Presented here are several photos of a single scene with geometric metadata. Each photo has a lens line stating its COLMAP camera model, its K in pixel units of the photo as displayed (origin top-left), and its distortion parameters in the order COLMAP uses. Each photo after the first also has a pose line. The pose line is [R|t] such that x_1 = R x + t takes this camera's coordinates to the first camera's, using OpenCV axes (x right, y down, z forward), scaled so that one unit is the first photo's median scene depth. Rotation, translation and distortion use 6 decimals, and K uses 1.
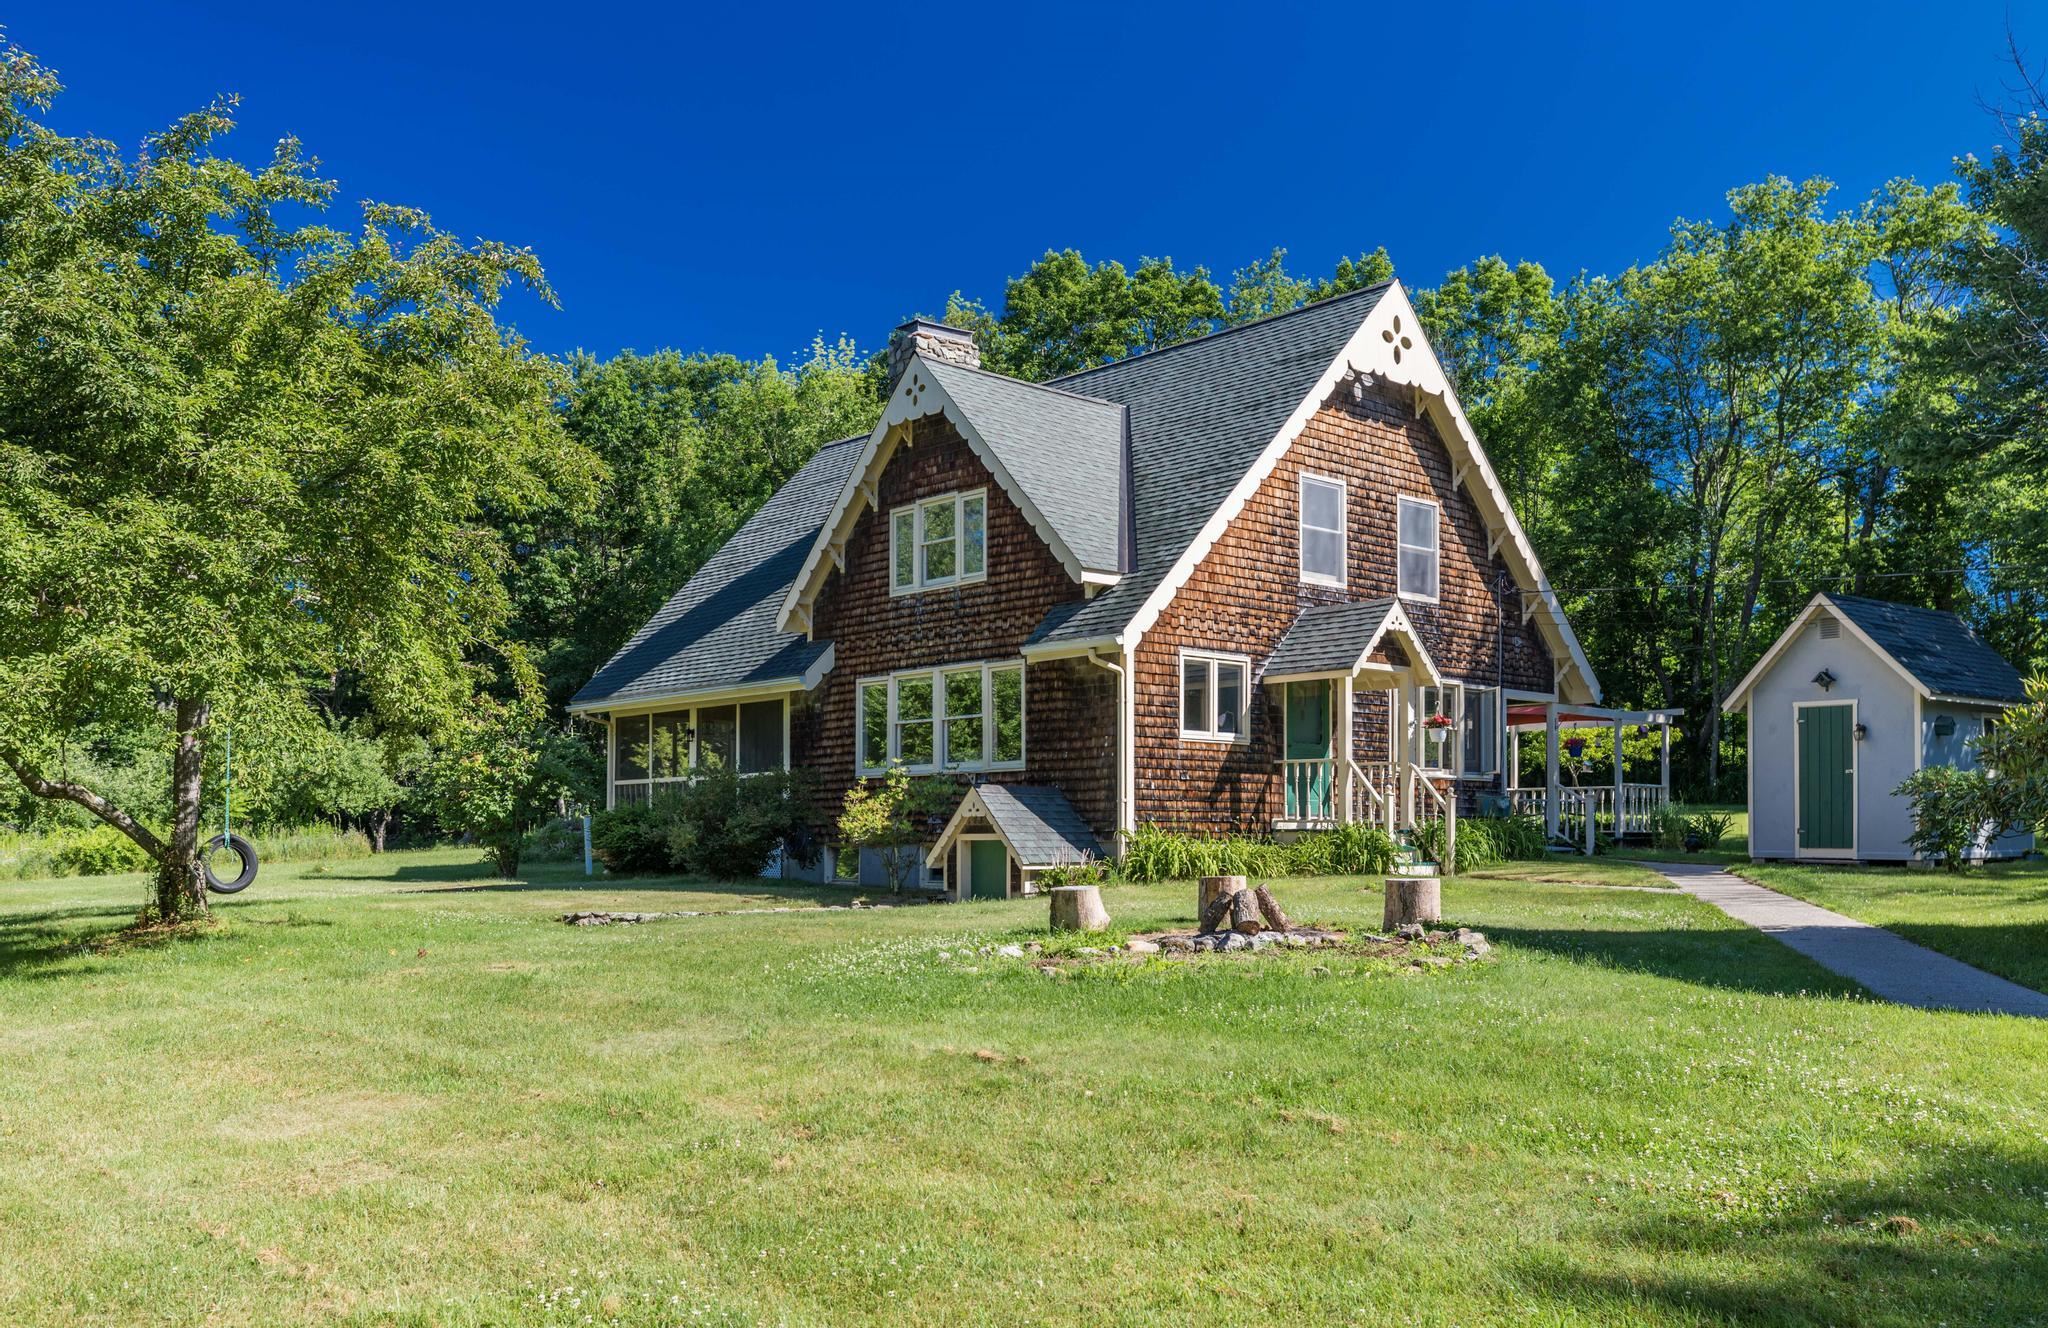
lens RADIAL K [[1728.4, 0, 1005.3], [0, 1728.4, 779.3], [0, 0, 1]] dist [-0.035245, 0.003495]
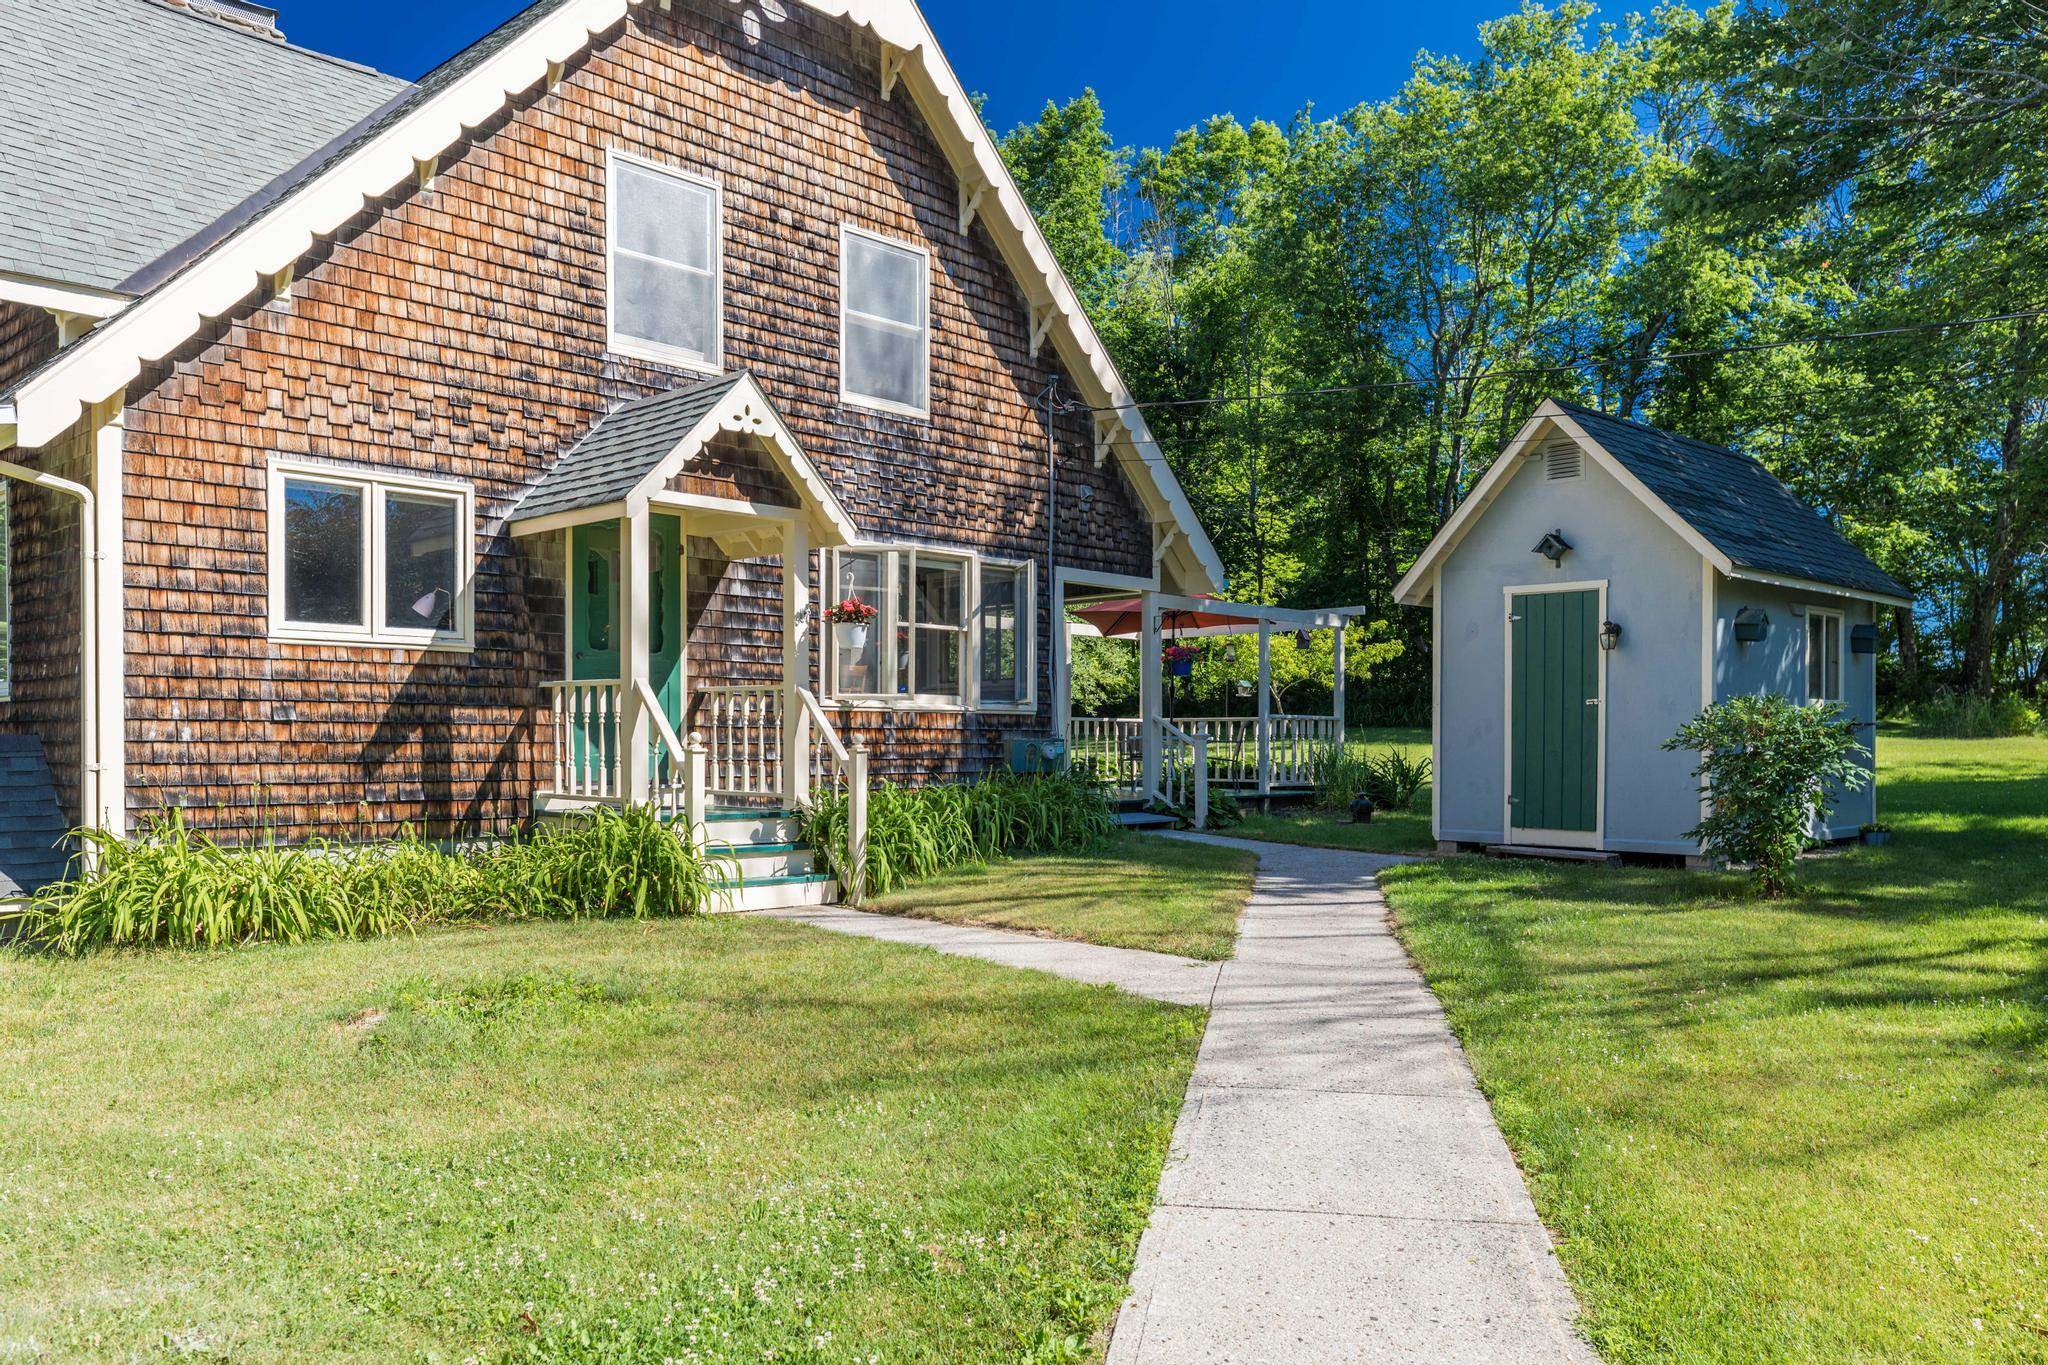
lens RADIAL K [[1516.9, 0, 1017.7], [0, 1516.9, 734.5], [0, 0, 1]] dist [-0.012389, 0.005398]
pose [[0.996263, -0.000997, 0.086365, 0.245234], [-0.001475, 0.999591, 0.028548, -0.007877], [-0.086359, -0.028569, 0.995854, 0.487326]]
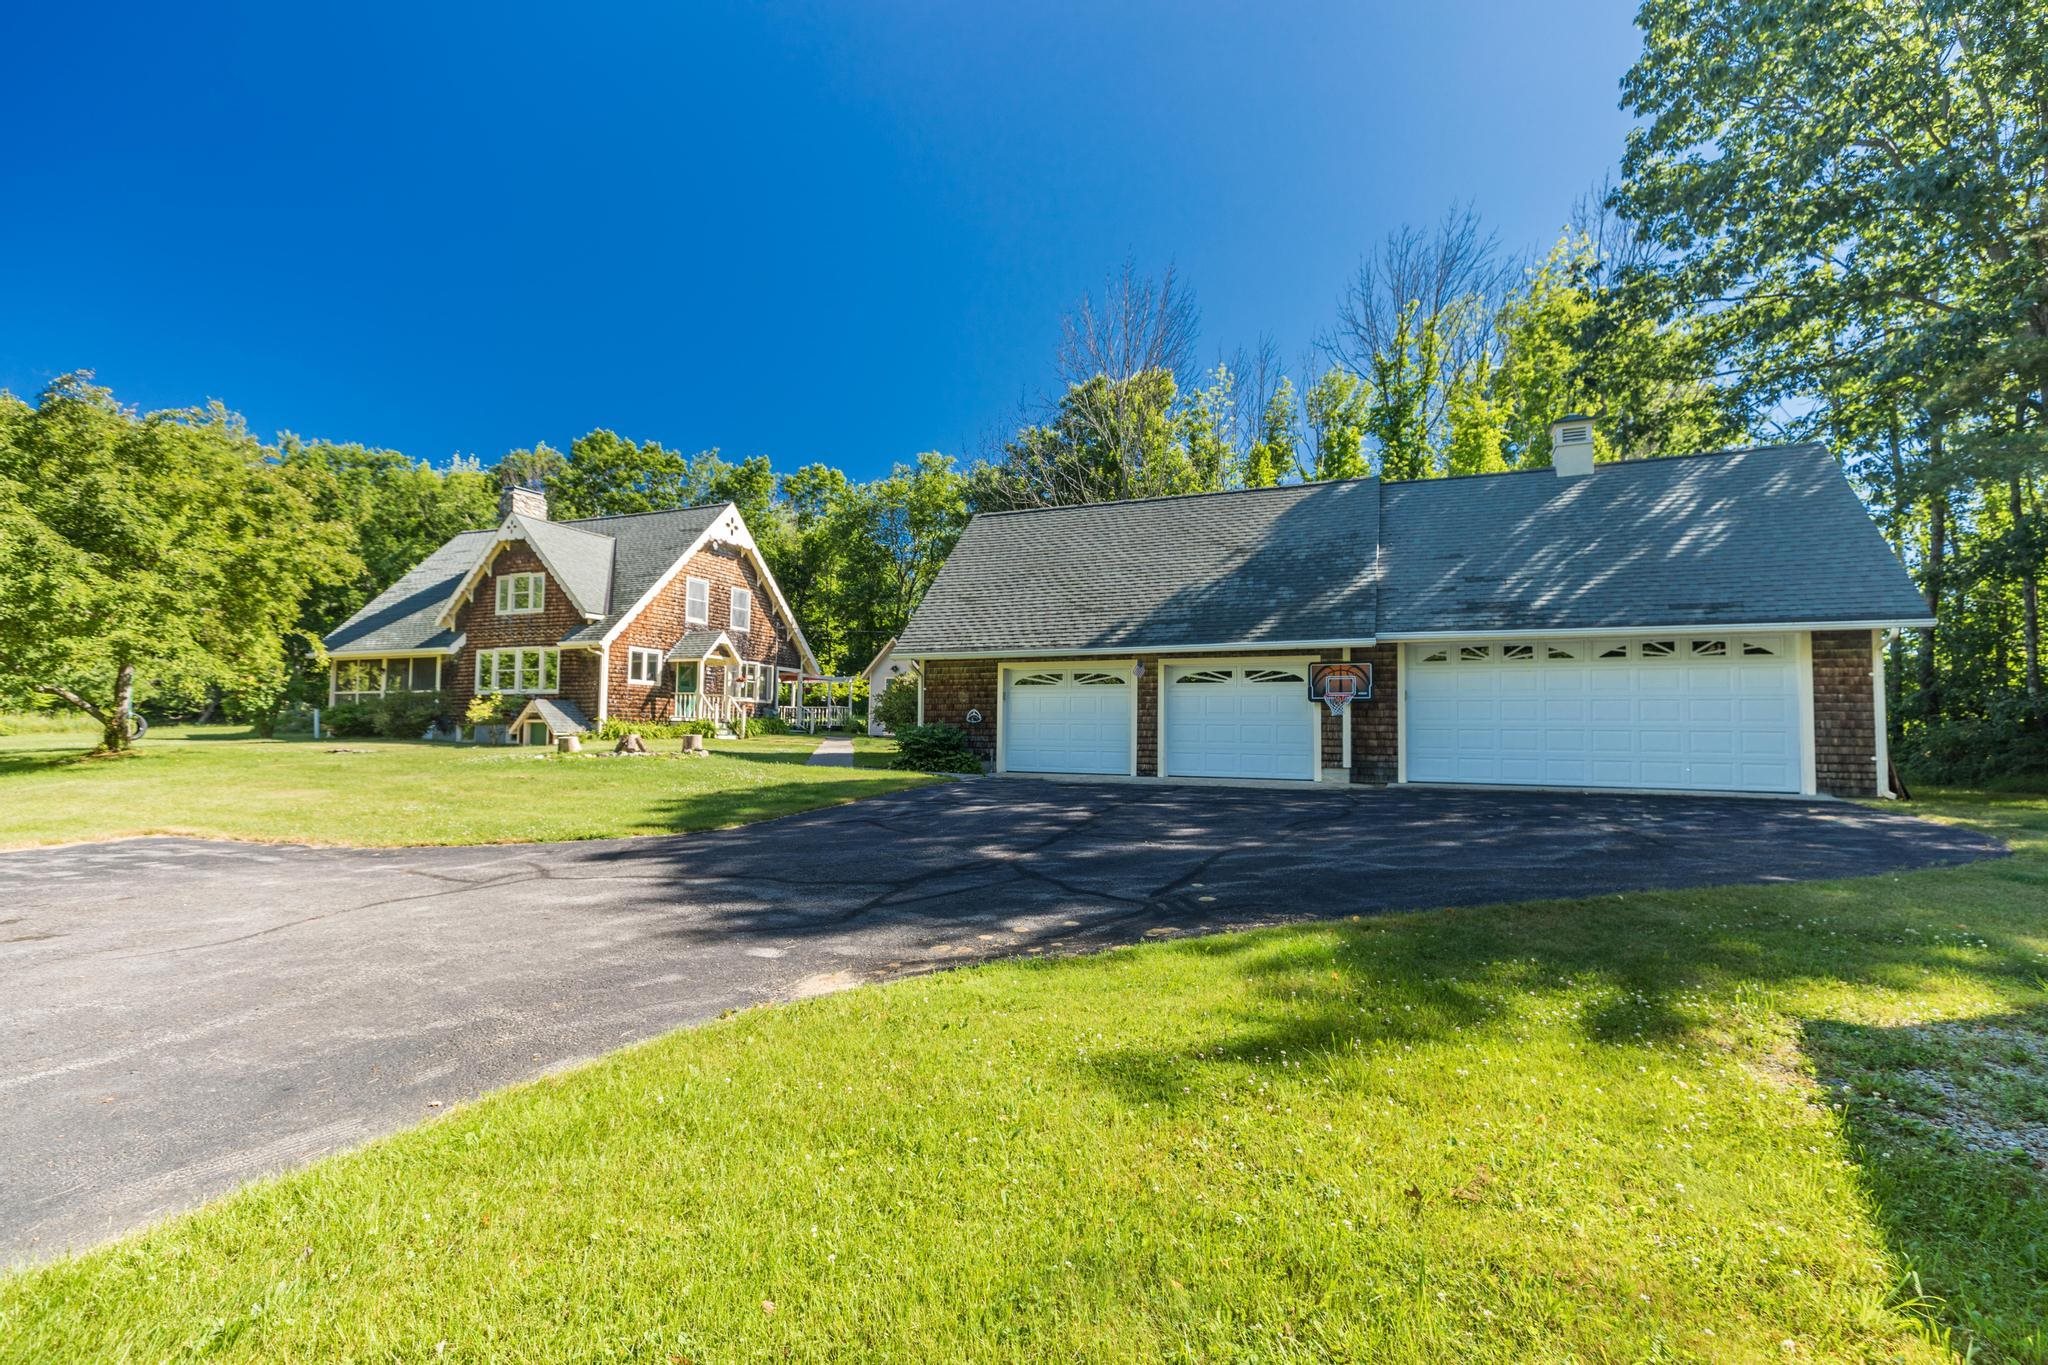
lens RADIAL K [[926.8, 0, 1041.9], [0, 926.8, 685.2], [0, 0, 1]] dist [-0.005518, 0.000265]
pose [[0.891204, 0.034166, 0.452314, 0.025815], [-0.026272, 0.999373, -0.023724, -0.003566], [-0.452841, 0.009259, 0.891543, -0.400935]]
